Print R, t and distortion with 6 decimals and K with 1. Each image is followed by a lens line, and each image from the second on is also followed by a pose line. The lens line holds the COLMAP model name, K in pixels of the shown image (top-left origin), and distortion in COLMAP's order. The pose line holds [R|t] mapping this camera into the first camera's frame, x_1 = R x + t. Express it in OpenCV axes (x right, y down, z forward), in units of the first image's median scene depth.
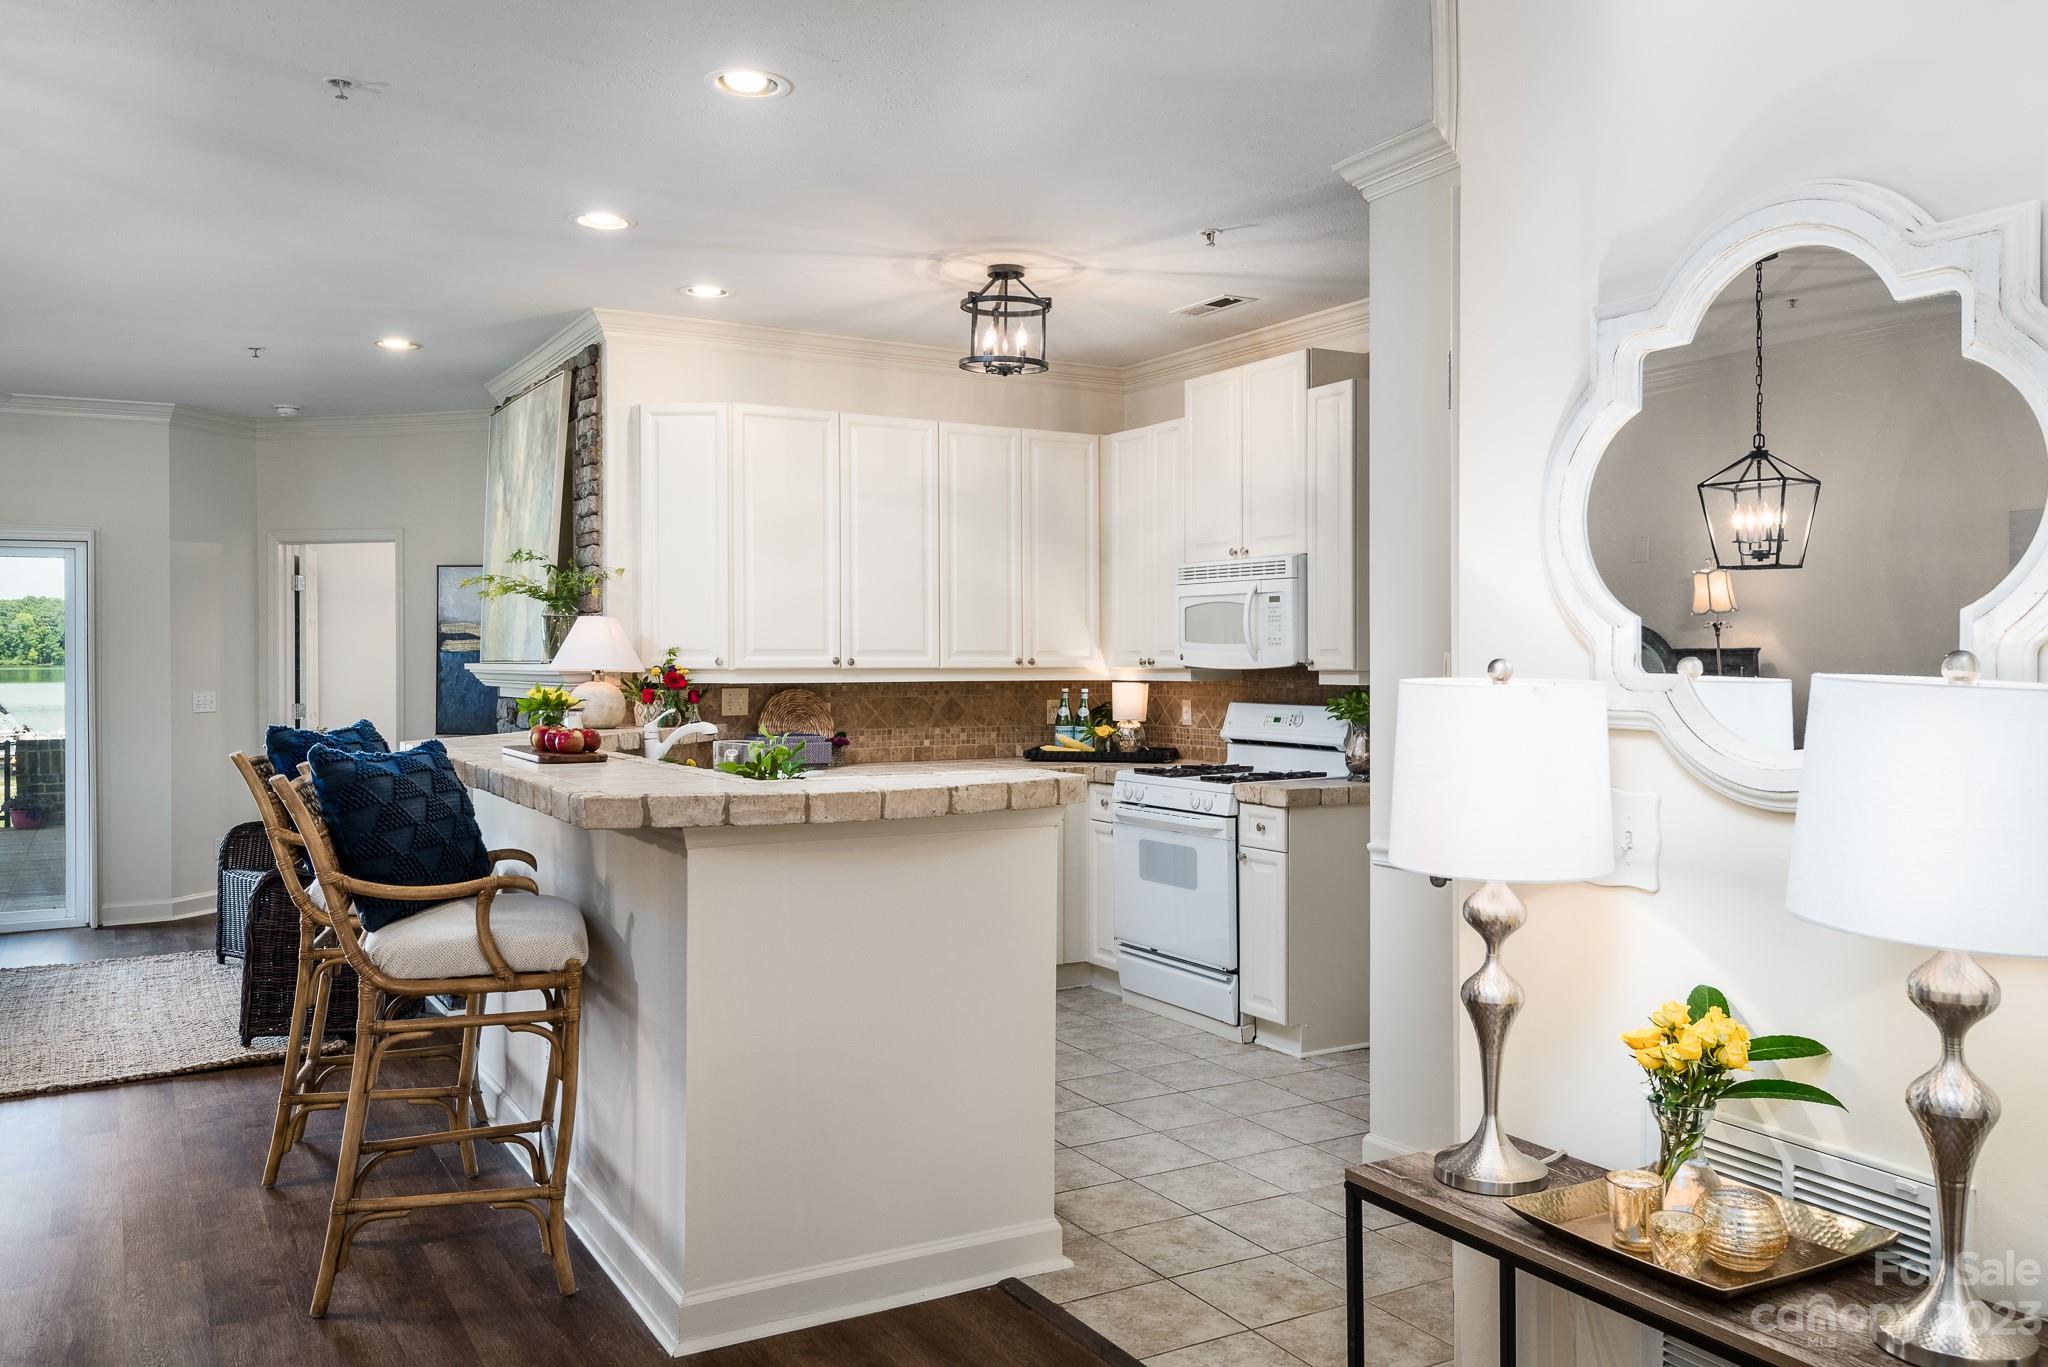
lens RADIAL K [[1583.0, 0, 1029.0], [0, 1583.0, 666.4], [0, 0, 1]] dist [0.042095, -0.002506]
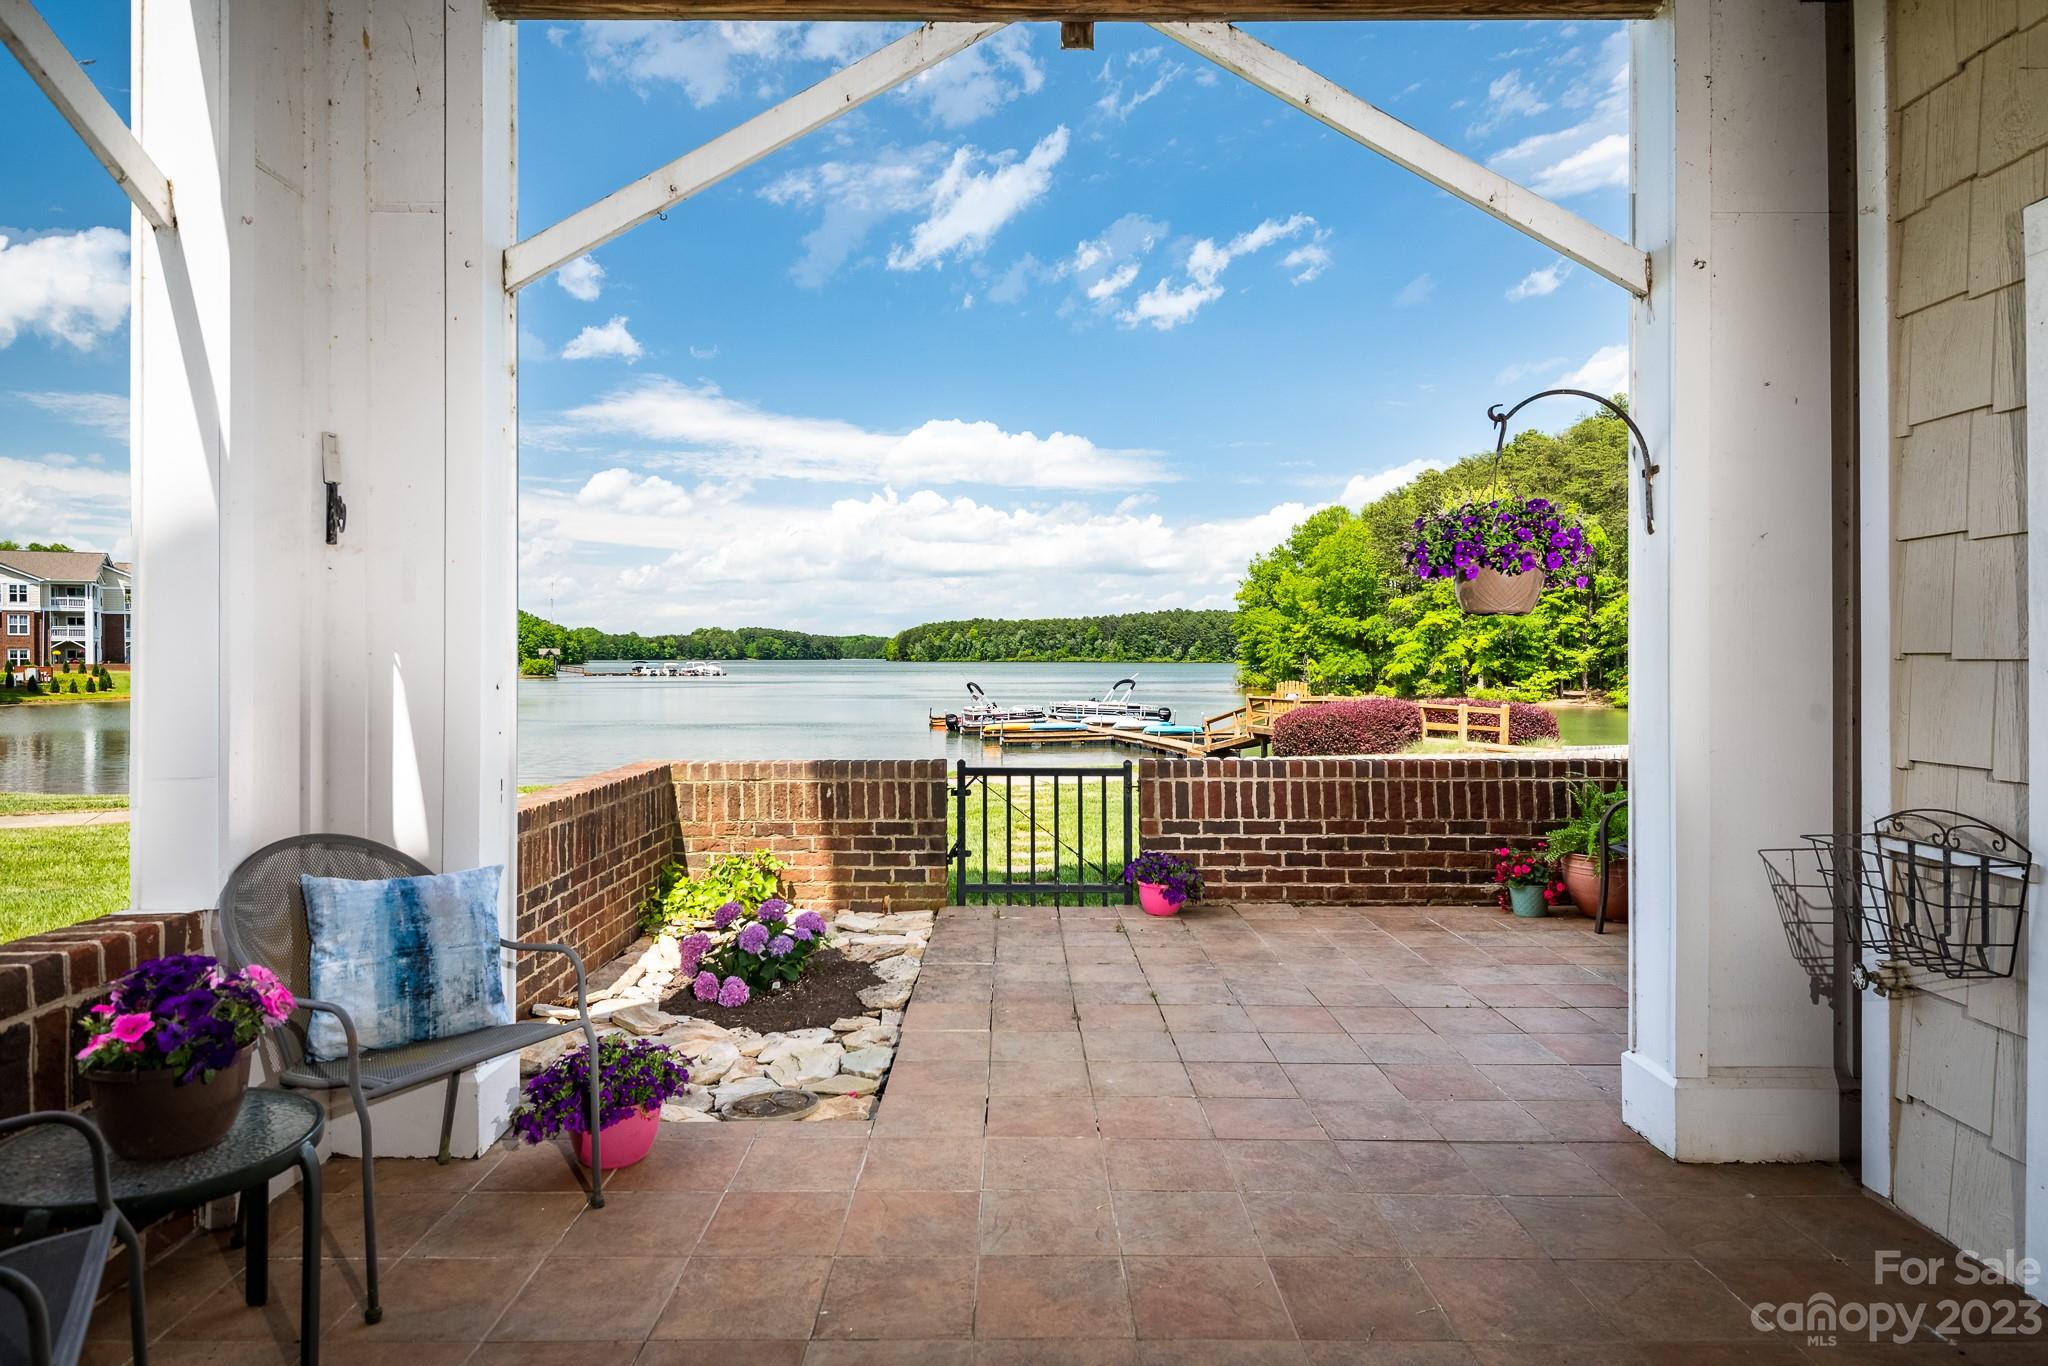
lens RADIAL K [[1171.9, 0, 1033.9], [0, 1171.9, 649.8], [0, 0, 1]] dist [0.000744, 0.255457]
pose [[0.875008, -0.002240, -0.484103, -0.927214], [-0.003668, 0.999930, -0.011257, 0.018911], [0.484094, 0.011625, 0.874939, 1.221050]]
